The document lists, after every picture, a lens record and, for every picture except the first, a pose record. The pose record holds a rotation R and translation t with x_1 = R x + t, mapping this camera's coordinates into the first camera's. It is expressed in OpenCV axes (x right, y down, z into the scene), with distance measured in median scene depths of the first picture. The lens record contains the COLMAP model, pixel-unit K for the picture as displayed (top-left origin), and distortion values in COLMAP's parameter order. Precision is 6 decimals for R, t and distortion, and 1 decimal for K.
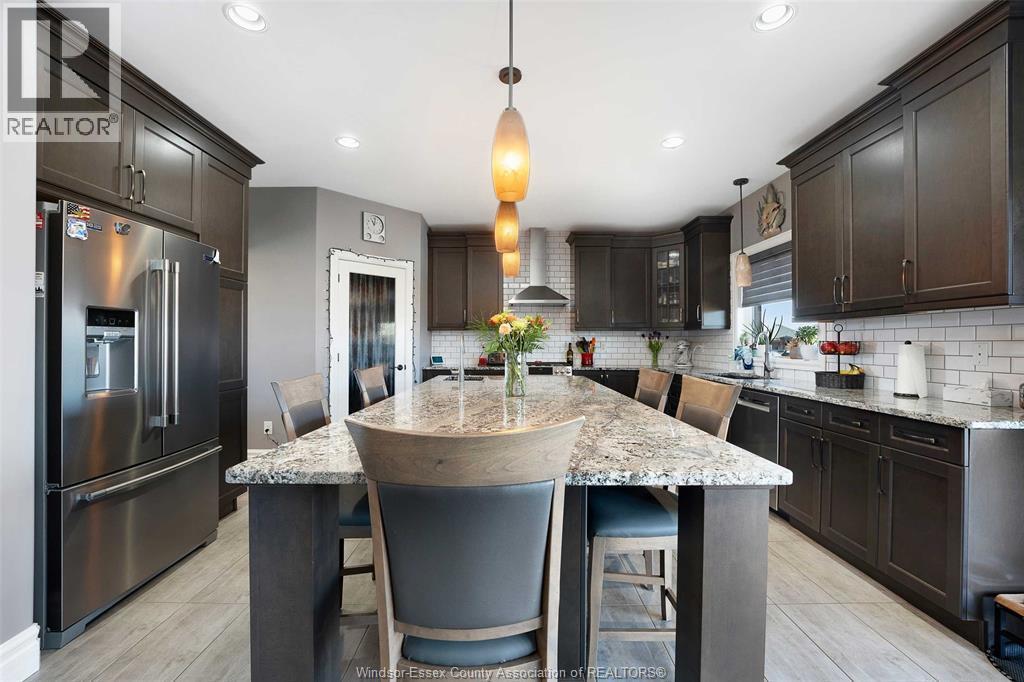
lens RADIAL K [[420.7, 0, 511.8], [0, 420.7, 343.6], [0, 0, 1]] dist [-0.013669, 0.000161]
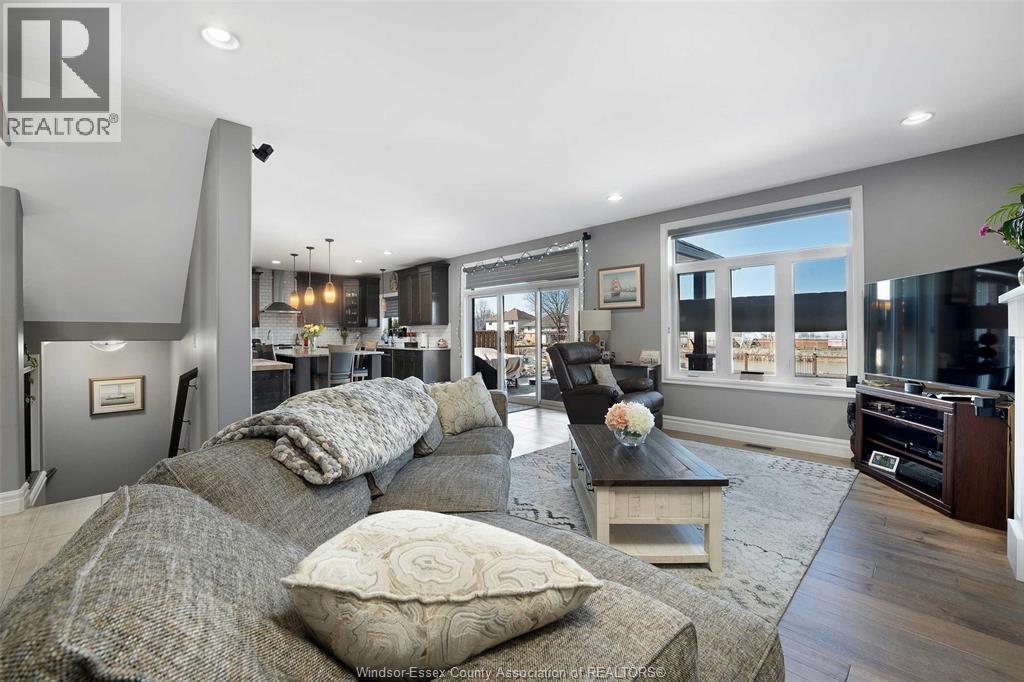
lens RADIAL K [[420.7, 0, 517.7], [0, 420.7, 335.5], [0, 0, 1]] dist [-0.013669, 0.000161]
pose [[0.702643, -0.012048, 0.711441, -0.622210], [0.008036, 0.999927, 0.008997, -0.003199], [-0.711497, -0.000604, 0.702688, -1.229435]]
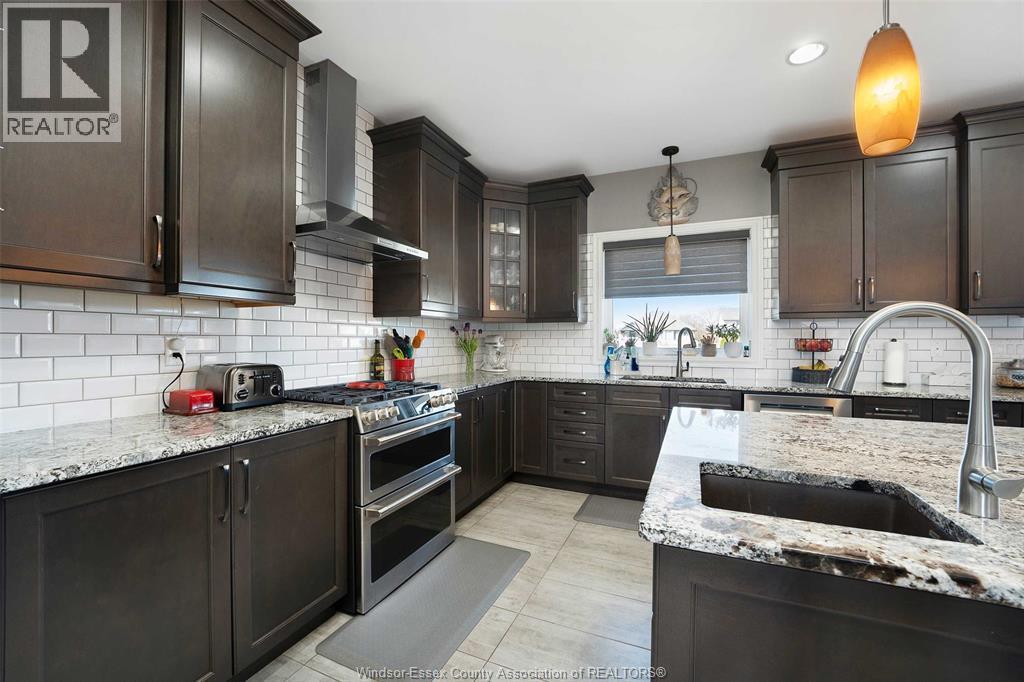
lens RADIAL K [[420.7, 0, 512.9], [0, 420.7, 345.8], [0, 0, 1]] dist [-0.013669, 0.000161]
pose [[0.389556, -0.015648, 0.920870, -0.328572], [0.001413, 0.999865, 0.016392, -0.003835], [-0.921002, -0.005085, 0.389526, 0.860617]]
